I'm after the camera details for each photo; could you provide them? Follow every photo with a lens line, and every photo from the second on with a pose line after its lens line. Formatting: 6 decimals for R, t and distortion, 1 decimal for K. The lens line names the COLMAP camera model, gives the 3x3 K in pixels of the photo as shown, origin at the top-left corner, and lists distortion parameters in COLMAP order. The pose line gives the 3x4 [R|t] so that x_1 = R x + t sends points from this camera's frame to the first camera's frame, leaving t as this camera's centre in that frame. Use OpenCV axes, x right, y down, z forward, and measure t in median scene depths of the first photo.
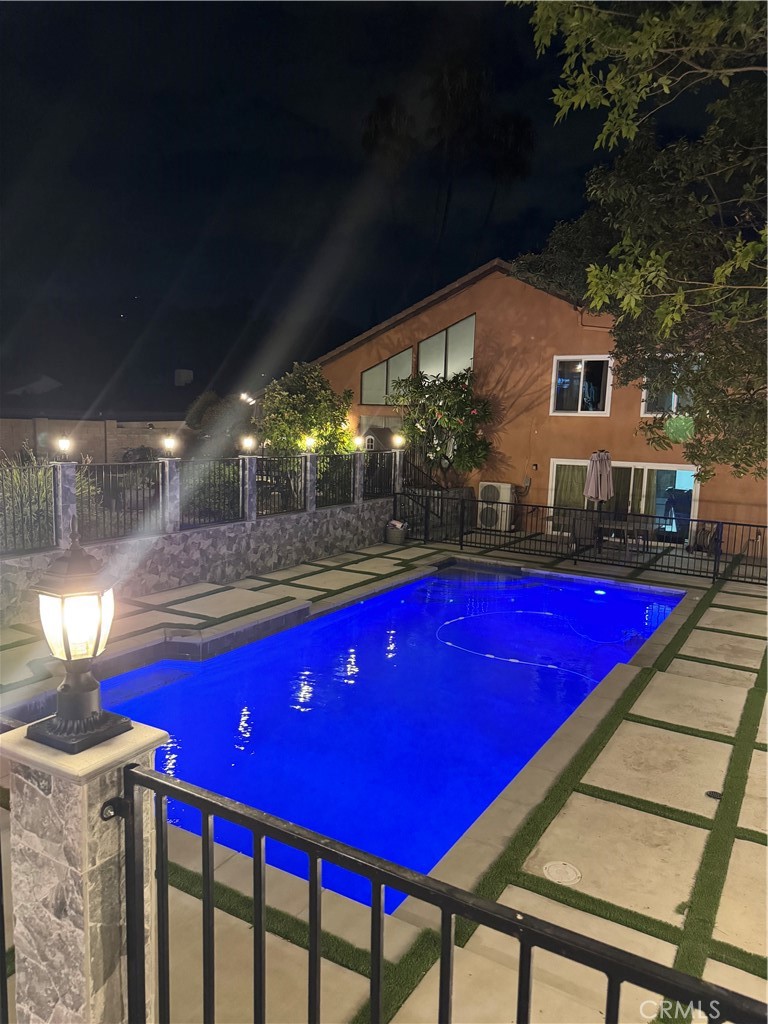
lens RADIAL K [[725.4, 0, 384.0], [0, 725.4, 512.0], [0, 0, 1]] dist [0.000841, 0.000155]
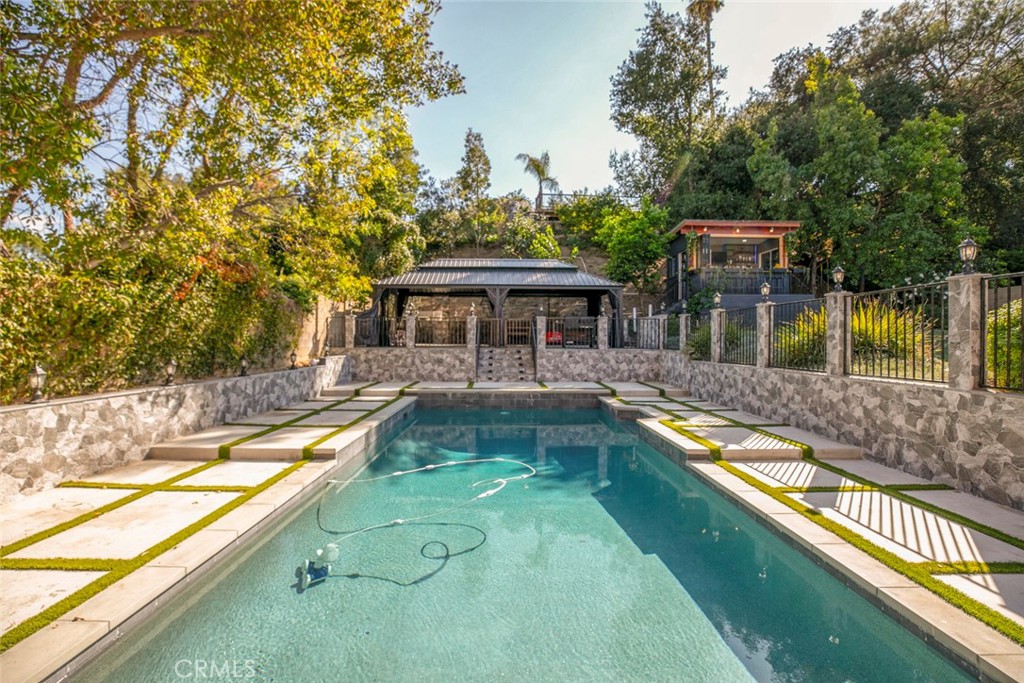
lens RADIAL K [[469.2, 0, 512.0], [0, 469.2, 341.5], [0, 0, 1]] dist [-0.001873, 0.000454]
pose [[-0.844756, -0.022774, -0.534666, 0.328988], [-0.086956, 0.991658, 0.095149, -0.032264], [0.528039, 0.126870, -0.839690, 1.184412]]
